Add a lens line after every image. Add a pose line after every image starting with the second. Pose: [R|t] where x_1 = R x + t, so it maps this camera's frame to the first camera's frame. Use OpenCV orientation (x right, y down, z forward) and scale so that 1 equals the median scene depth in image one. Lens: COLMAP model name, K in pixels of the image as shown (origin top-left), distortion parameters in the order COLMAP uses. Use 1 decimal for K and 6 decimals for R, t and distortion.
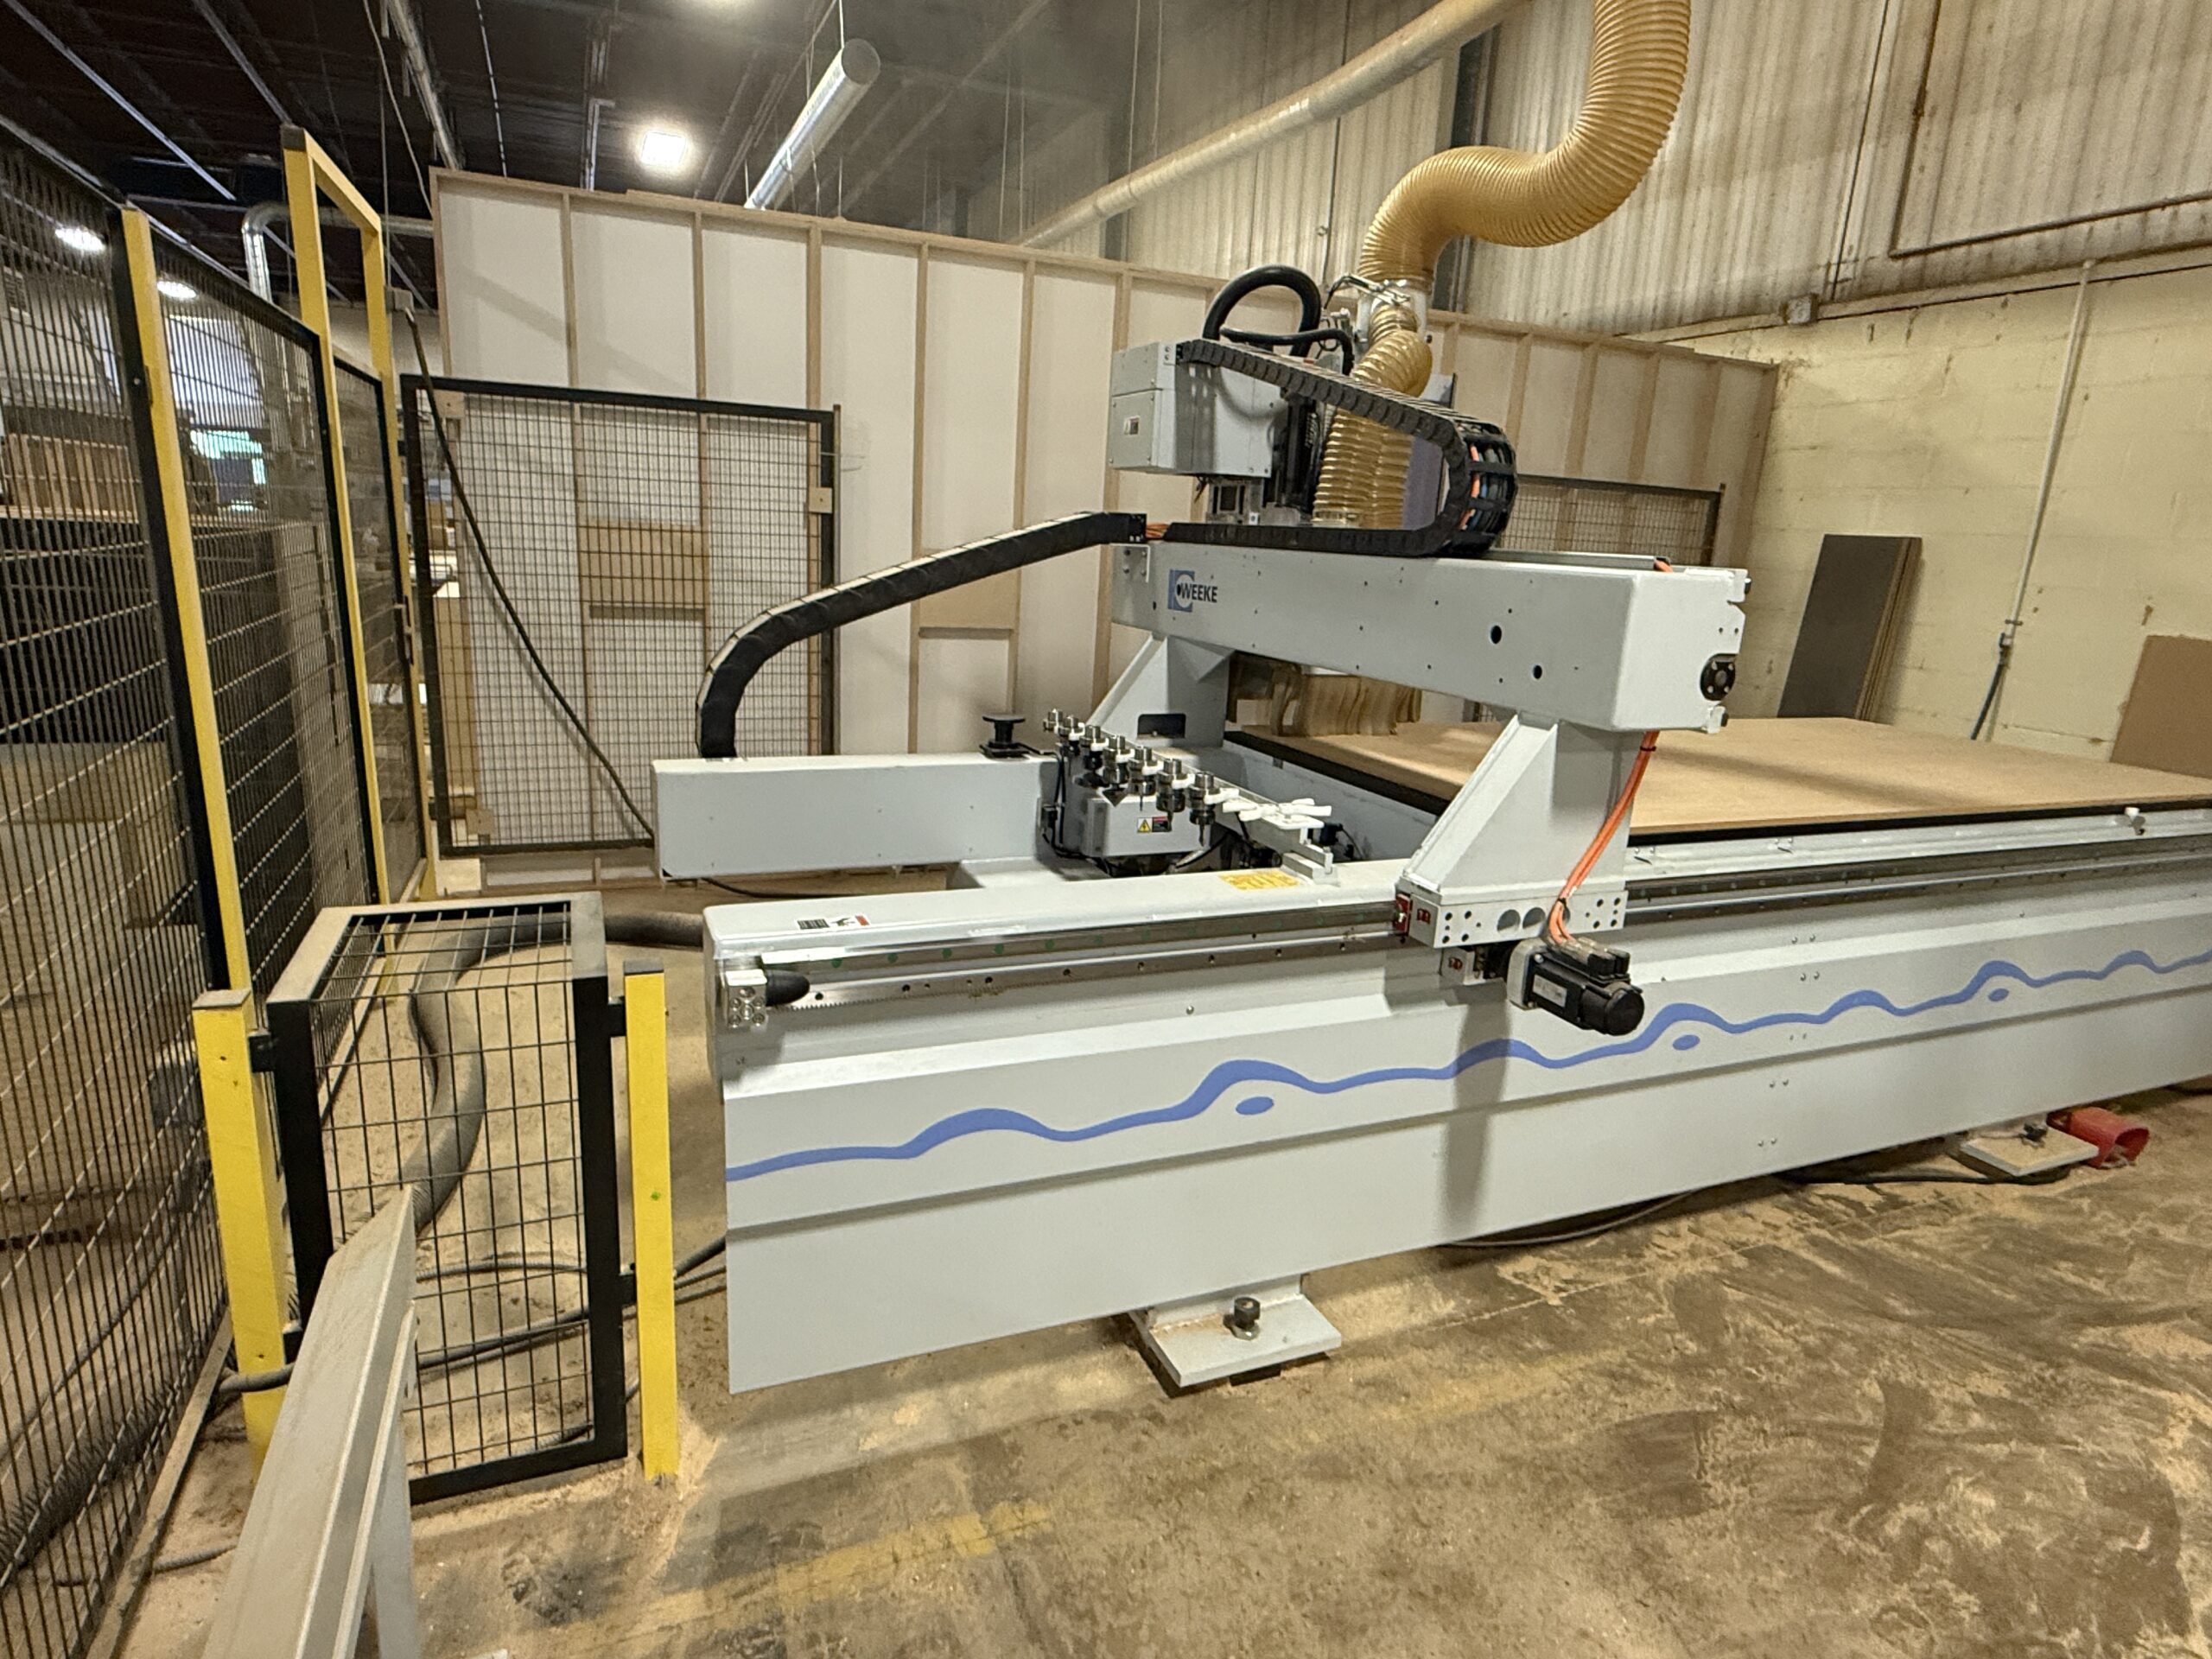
lens RADIAL K [[1220.2, 0, 1112.5], [0, 1220.2, 833.8], [0, 0, 1]] dist [-0.004074, 0.000990]
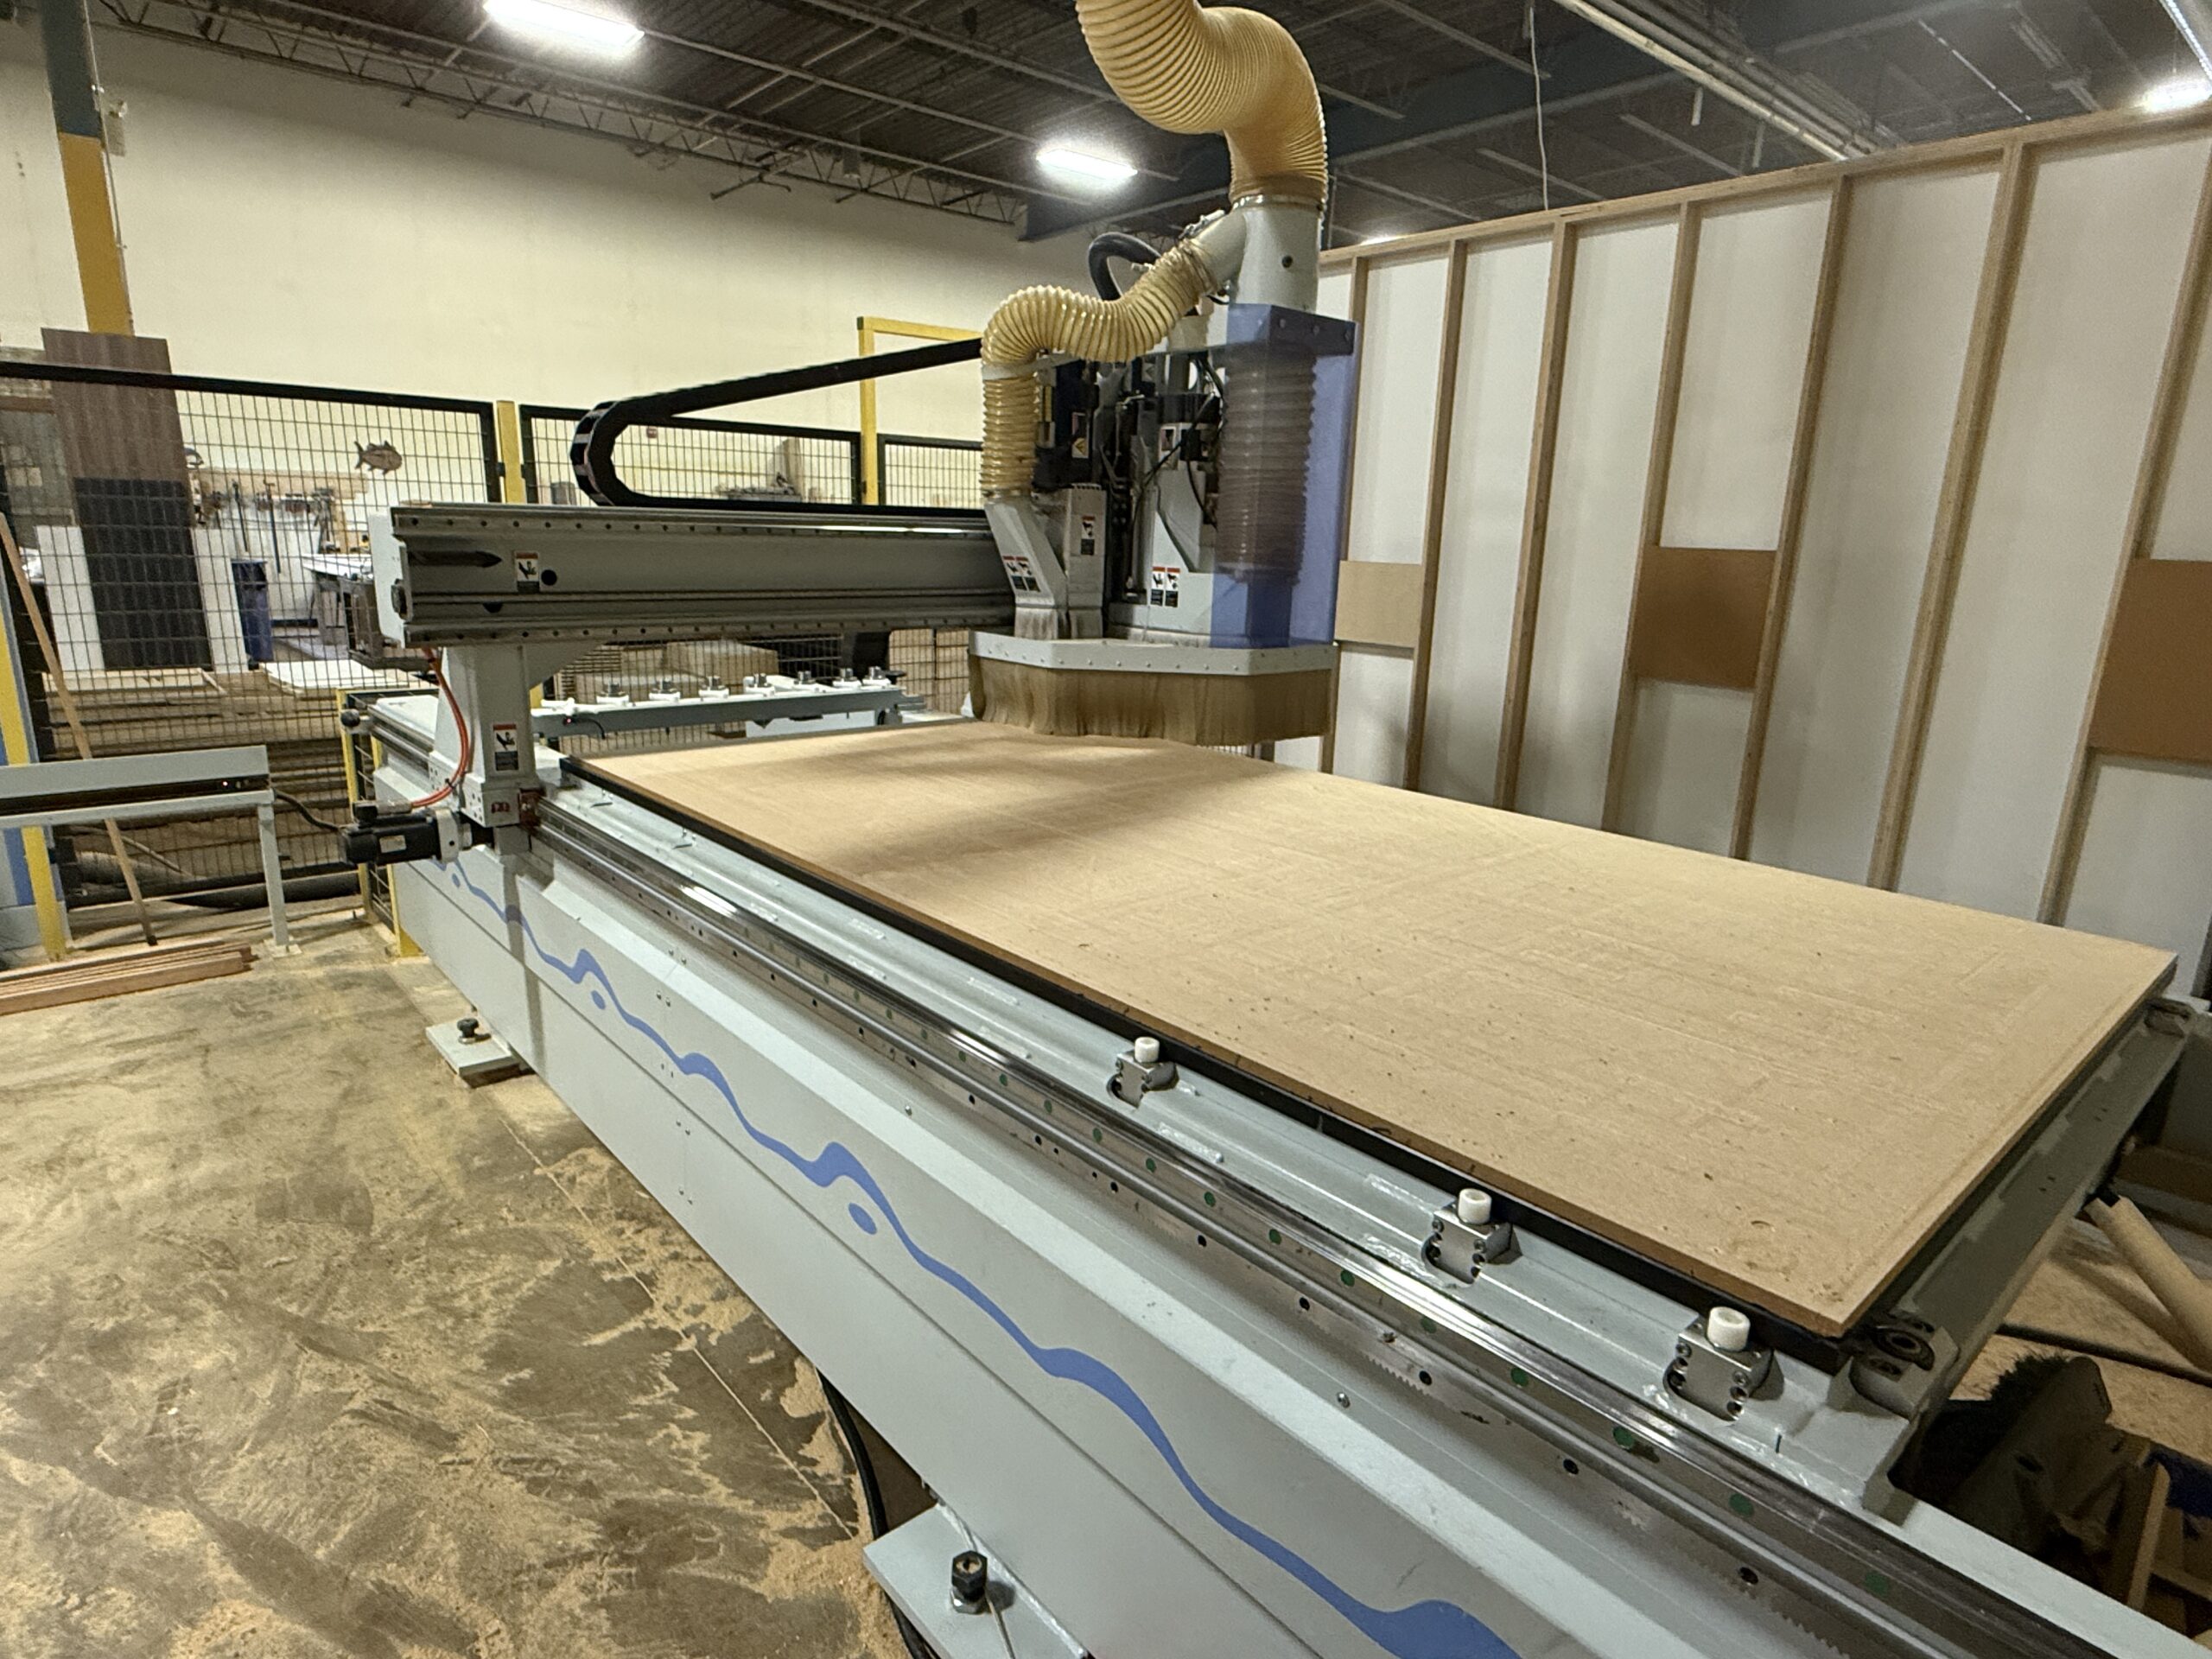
lens RADIAL K [[1220.2, 0, 1109.4], [0, 1220.2, 838.9], [0, 0, 1]] dist [-0.004074, 0.000990]
pose [[0.318294, 0.191202, -0.928510, 1.156753], [-0.237282, 0.964340, 0.117240, -0.129767], [0.917816, 0.183002, 0.352312, 0.783738]]
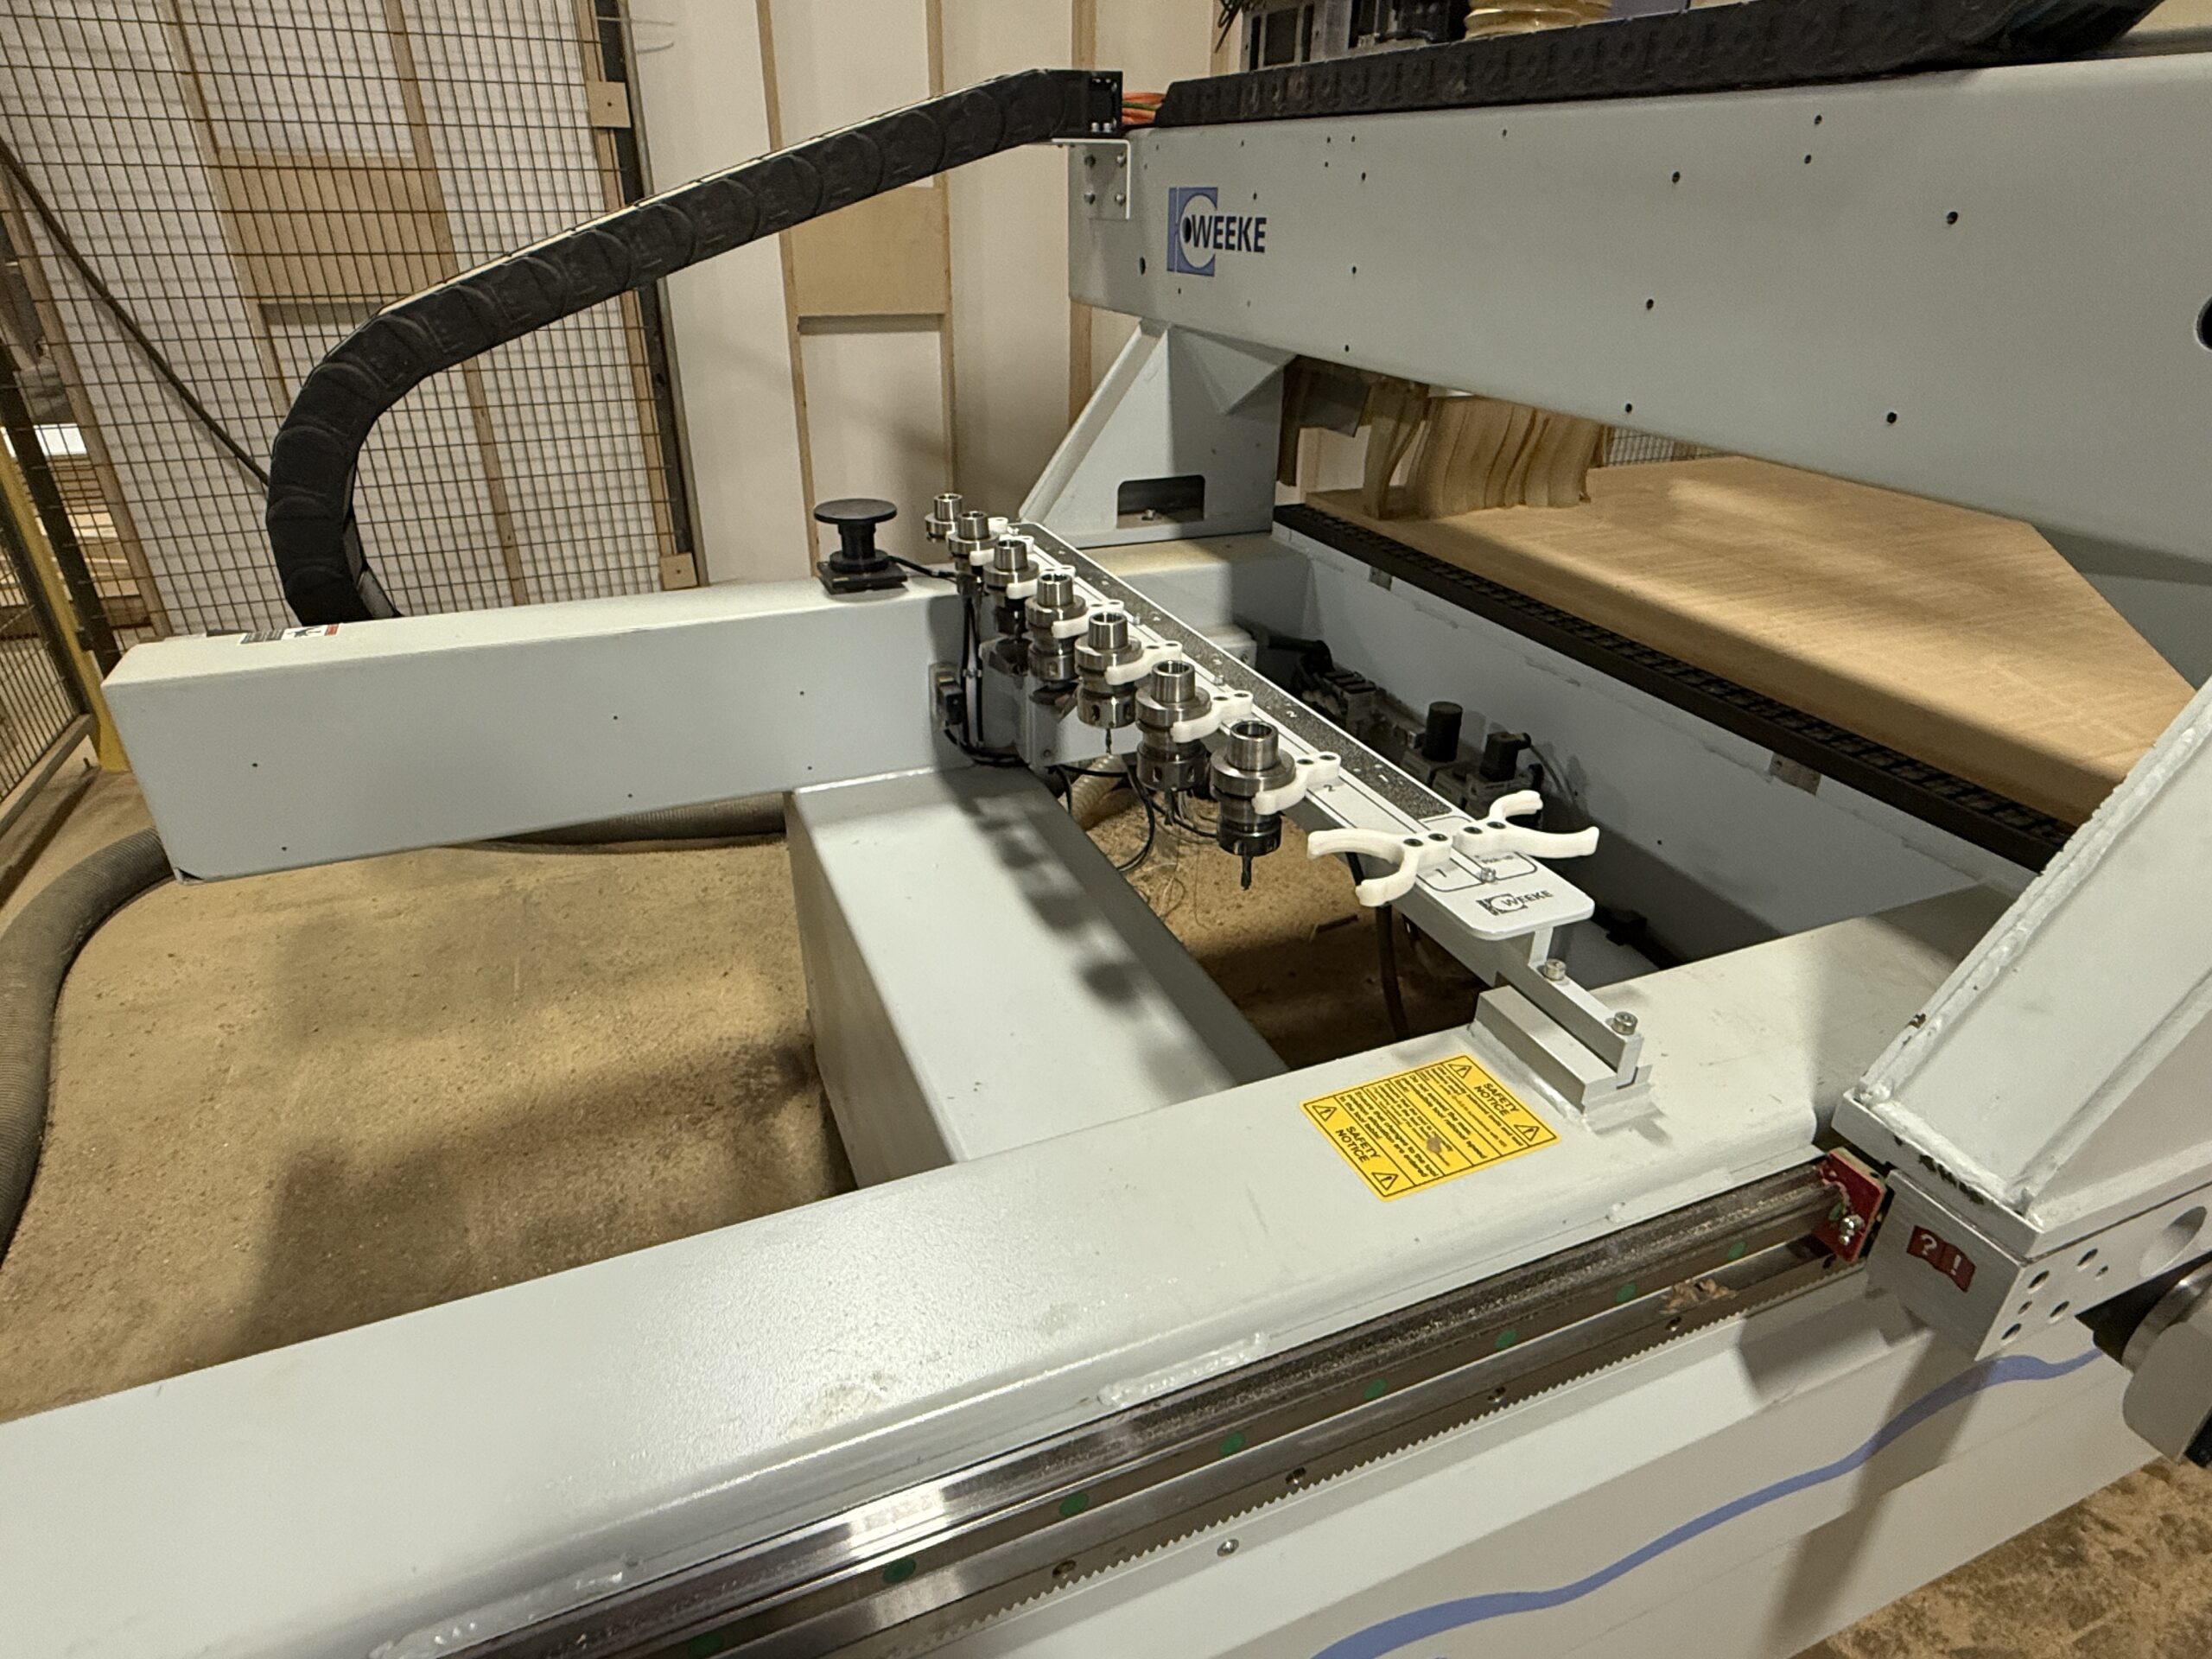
lens RADIAL K [[1220.2, 0, 1100.9], [0, 1220.2, 834.5], [0, 0, 1]] dist [-0.004074, 0.000990]
pose [[0.999075, -0.028278, -0.032408, 0.028378], [0.035407, 0.968508, 0.246450, -0.084771], [0.024418, -0.247370, 0.968613, 0.457832]]
